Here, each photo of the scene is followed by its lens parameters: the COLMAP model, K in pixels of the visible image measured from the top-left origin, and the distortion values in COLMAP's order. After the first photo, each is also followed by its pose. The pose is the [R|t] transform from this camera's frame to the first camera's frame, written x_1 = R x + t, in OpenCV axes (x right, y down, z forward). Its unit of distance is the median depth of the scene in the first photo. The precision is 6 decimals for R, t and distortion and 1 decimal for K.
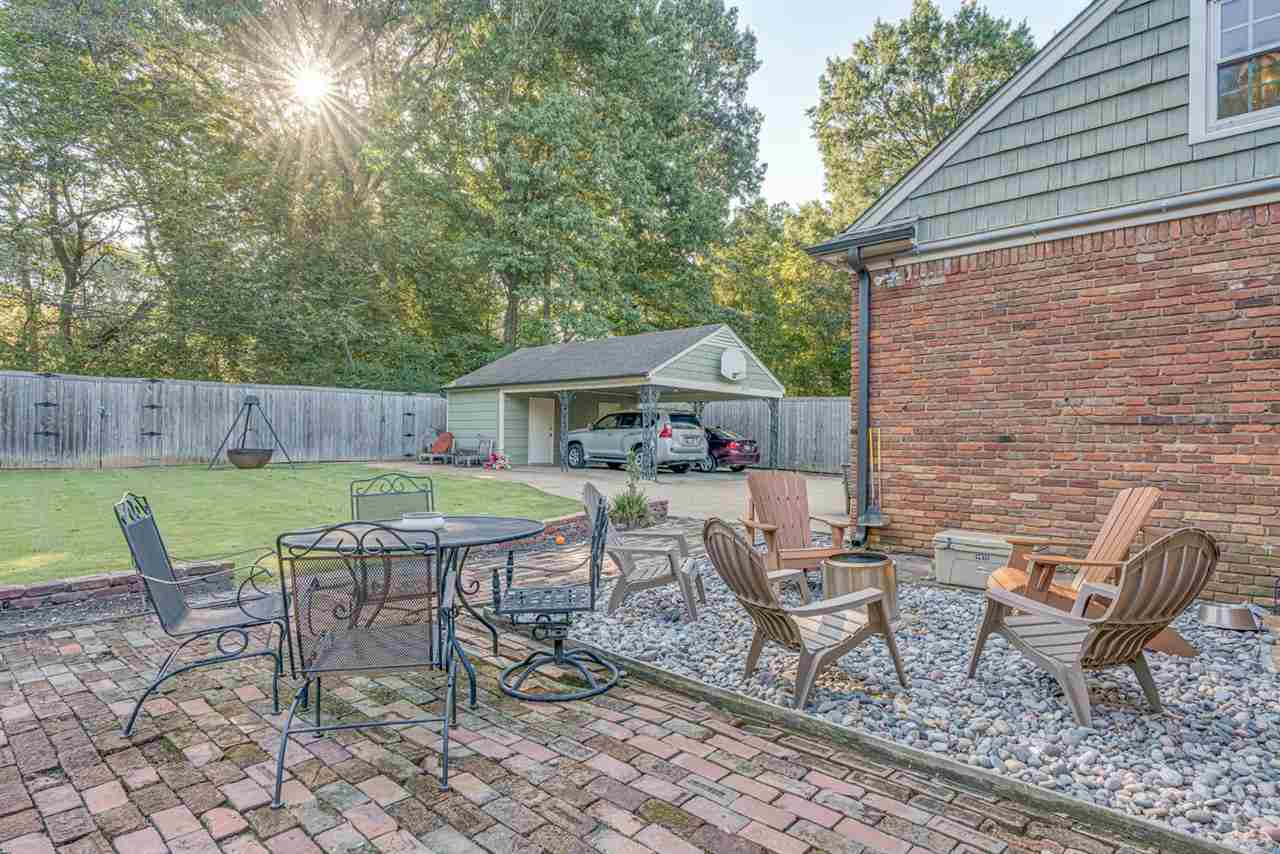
lens RADIAL K [[671.3, 0, 640.0], [0, 671.3, 430.1], [0, 0, 1]] dist [-0.000301, -0.000015]
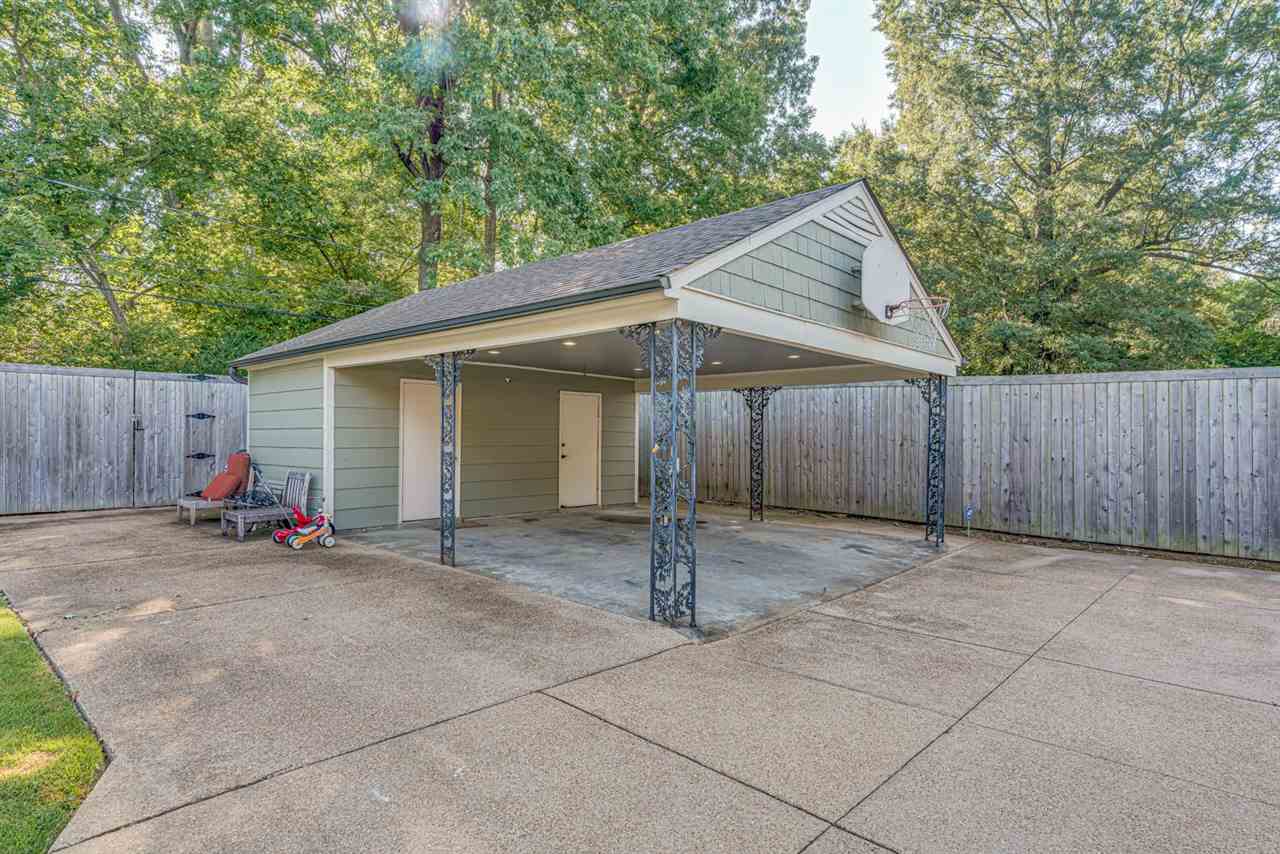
lens RADIAL K [[671.3, 0, 640.4], [0, 671.3, 428.4], [0, 0, 1]] dist [-0.000301, -0.000015]
pose [[0.999968, -0.007799, -0.001632, -0.000465], [0.007803, 0.999967, 0.002086, -0.011895], [0.001615, -0.002099, 0.999996, 0.446957]]
